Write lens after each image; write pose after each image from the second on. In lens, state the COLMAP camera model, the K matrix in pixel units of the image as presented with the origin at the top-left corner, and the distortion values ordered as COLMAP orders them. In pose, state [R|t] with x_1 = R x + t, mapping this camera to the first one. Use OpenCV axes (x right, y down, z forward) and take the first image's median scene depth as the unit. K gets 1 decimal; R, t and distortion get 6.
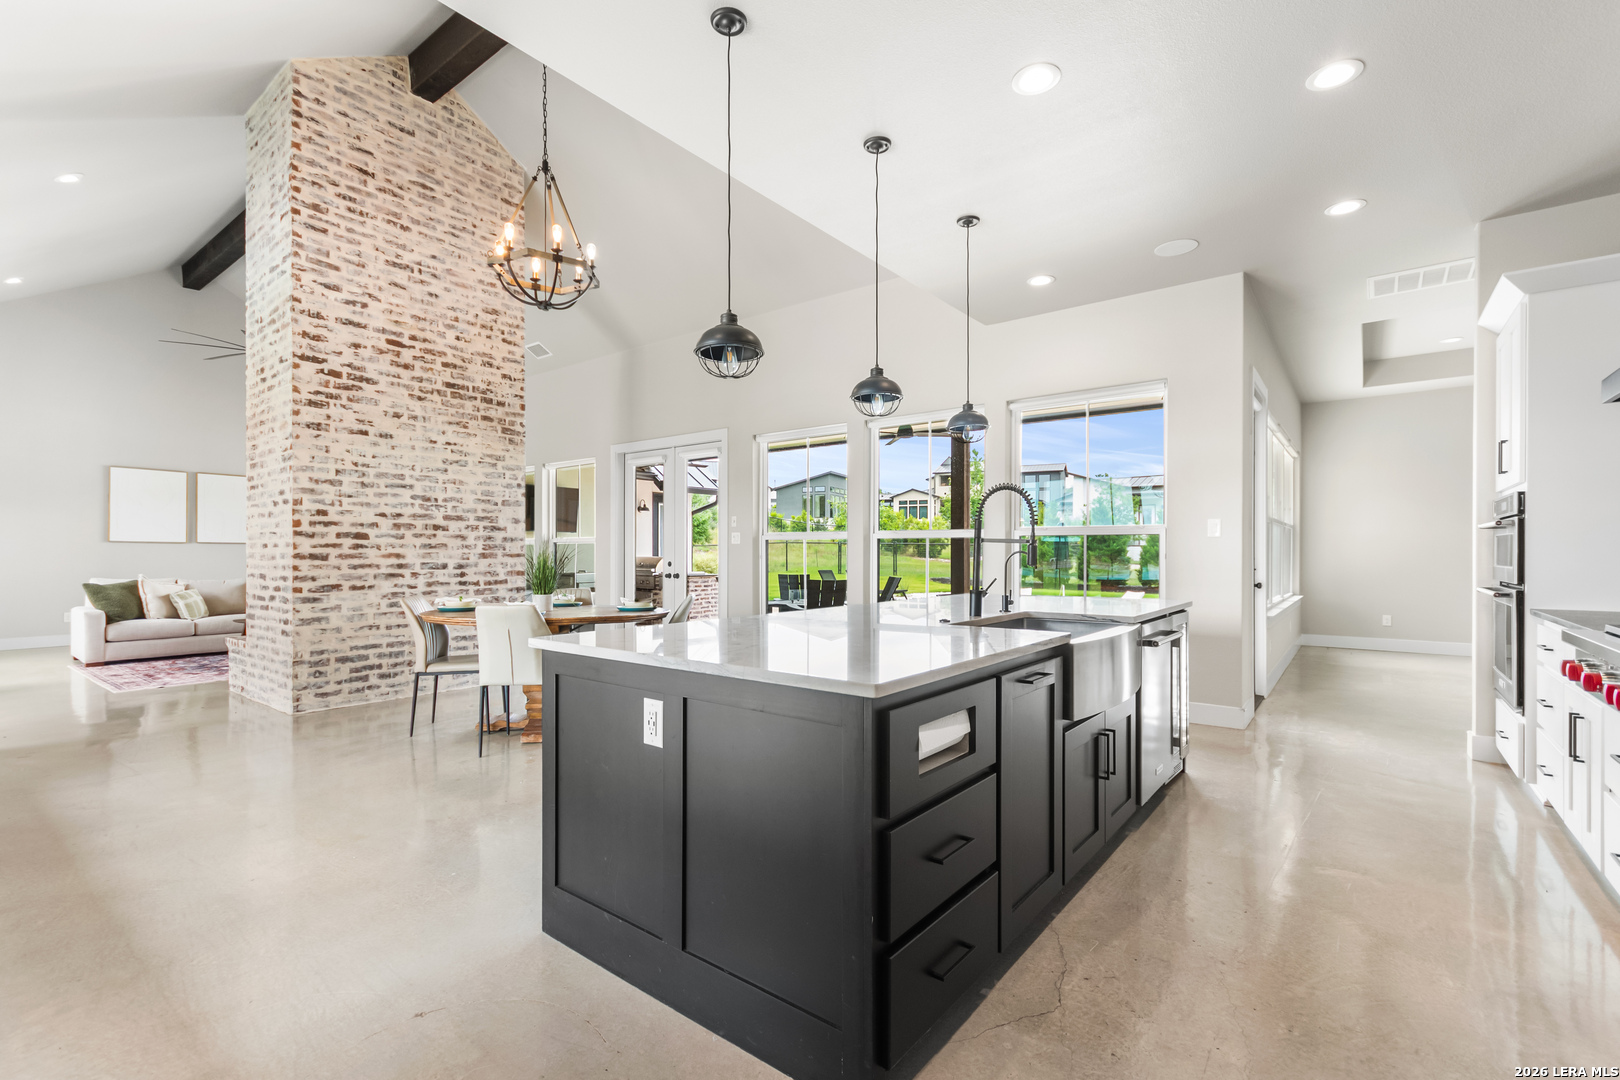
lens RADIAL K [[715.4, 0, 797.5], [0, 715.4, 555.7], [0, 0, 1]] dist [0.003668, -0.000526]
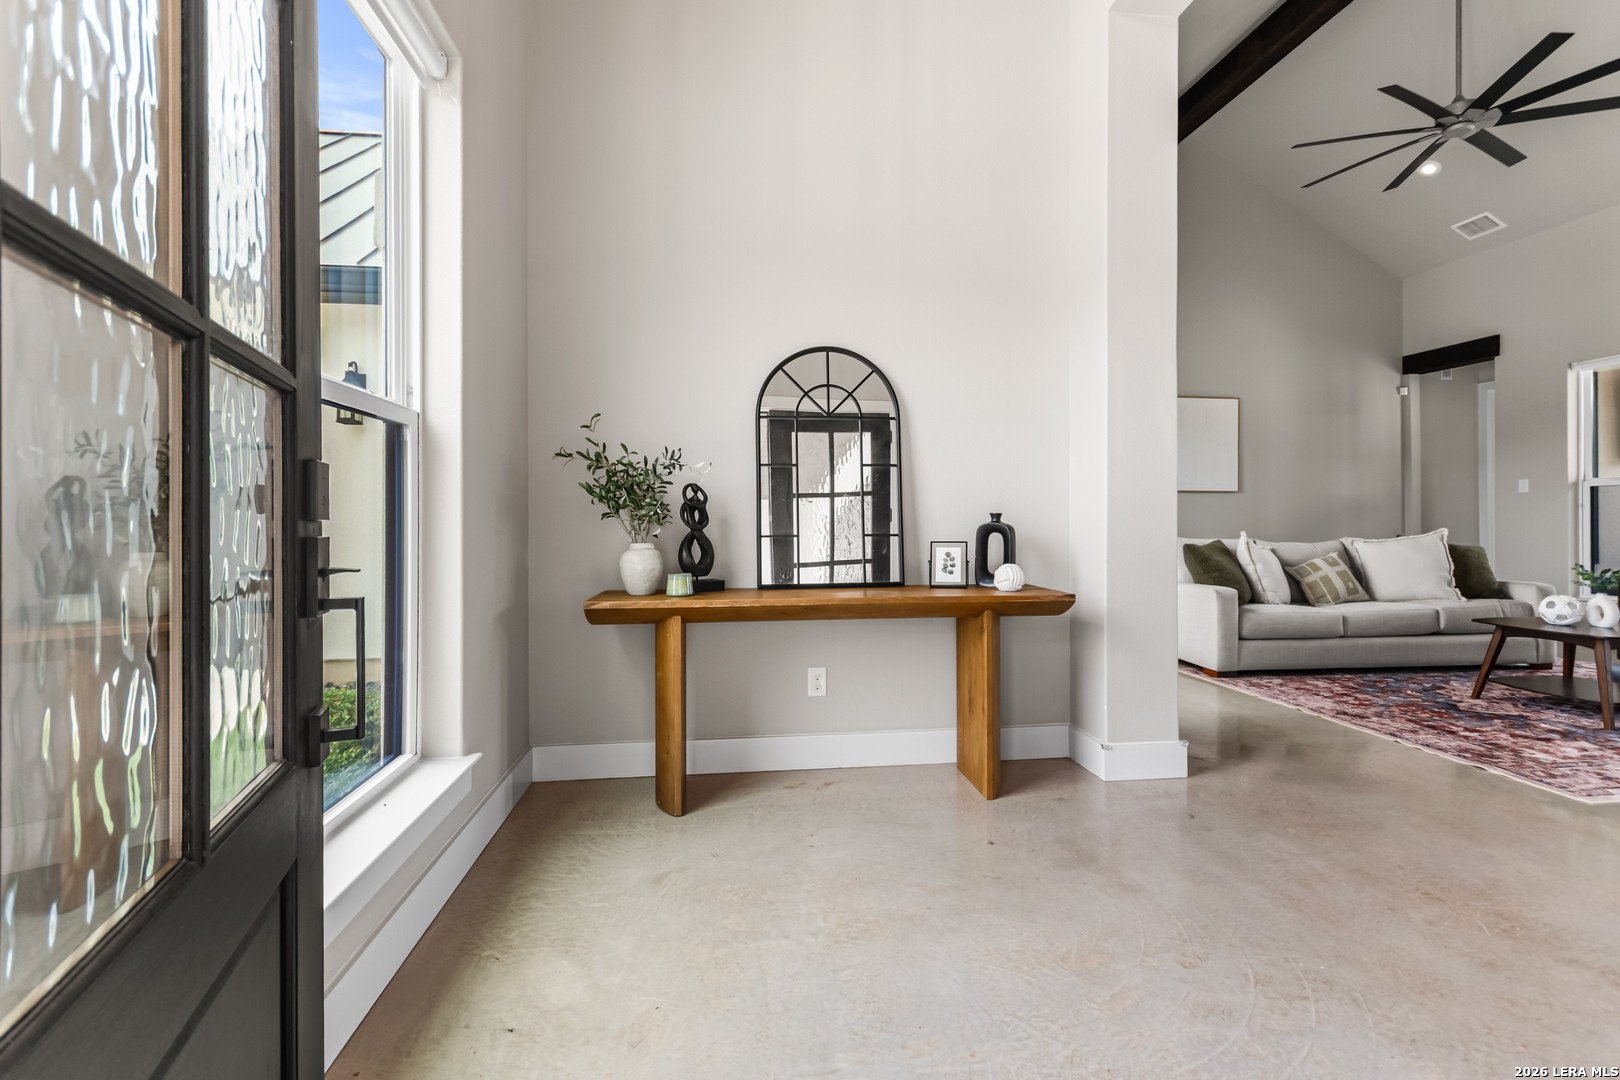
lens RADIAL K [[715.4, 0, 797.1], [0, 715.4, 523.2], [0, 0, 1]] dist [0.003668, -0.000526]
pose [[0.697398, -0.003338, -0.716676, -0.450417], [0.004221, 0.999991, -0.000550, 0.010573], [0.716671, -0.002642, 0.697406, 0.167472]]
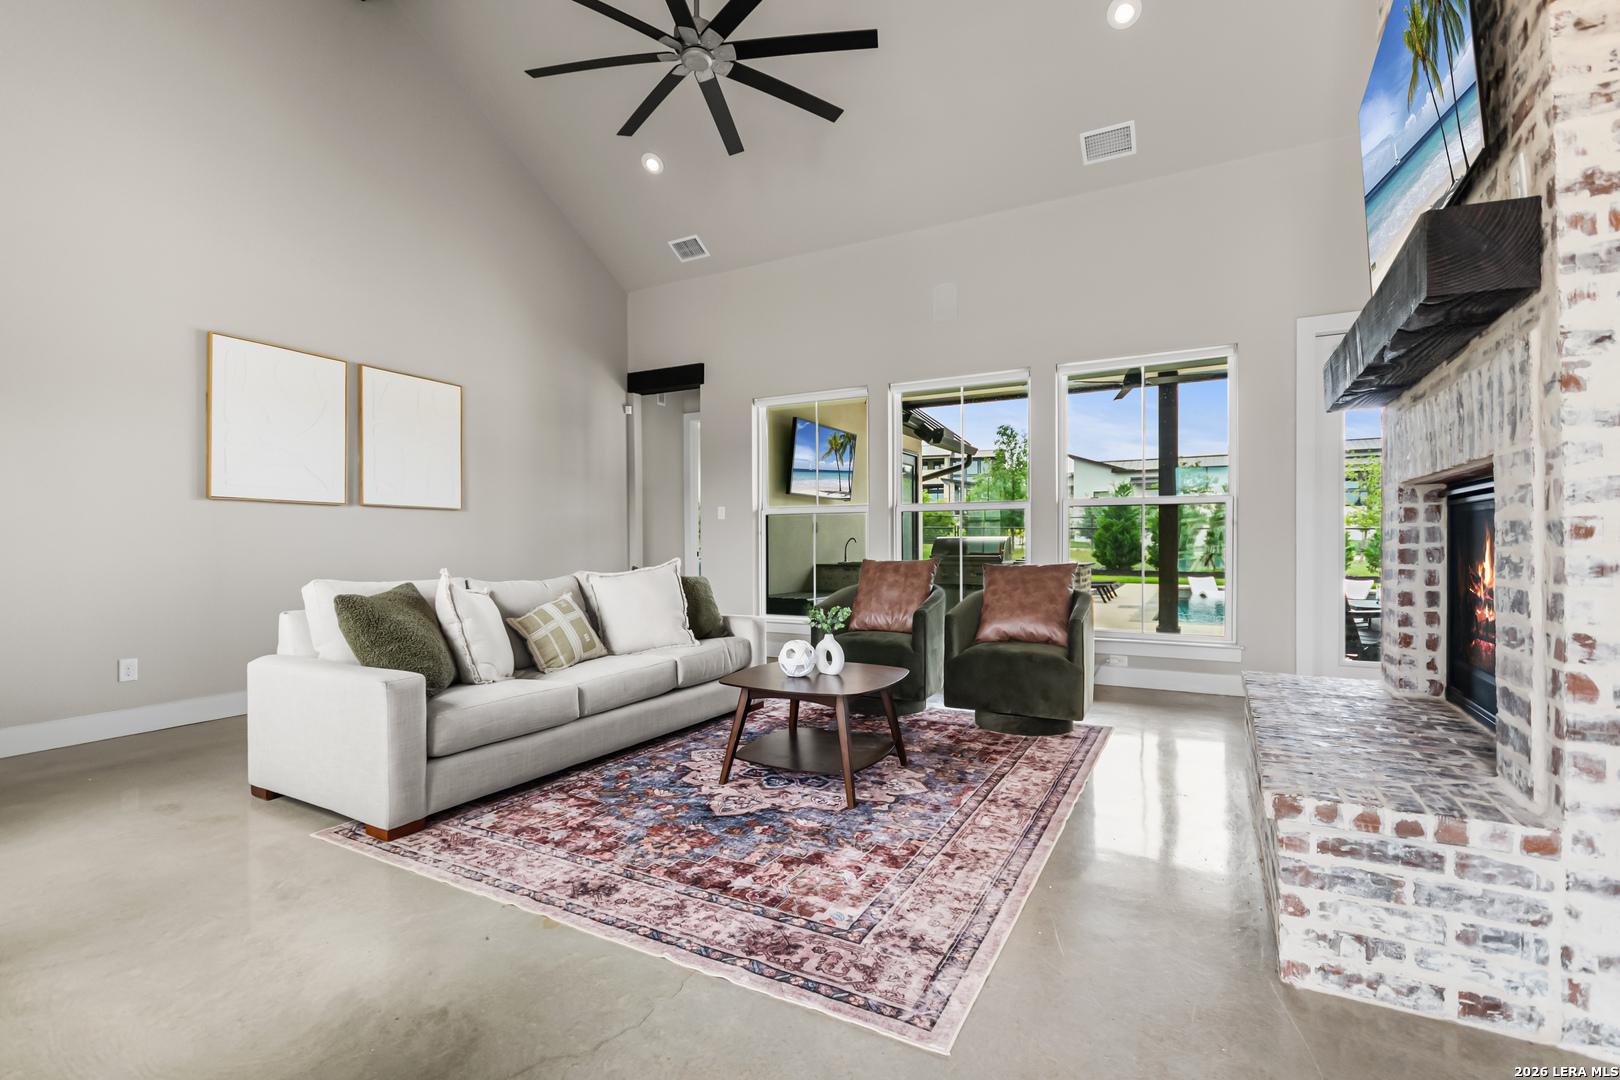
lens RADIAL K [[734.7, 0, 803.8], [0, 734.7, 538.6], [0, 0, 1]] dist [0.002346, 0.000607]
pose [[0.987893, -0.007111, 0.154974, -0.479329], [0.008057, 0.999953, -0.005474, 0.008111], [-0.154928, 0.006656, 0.987903, 0.350130]]
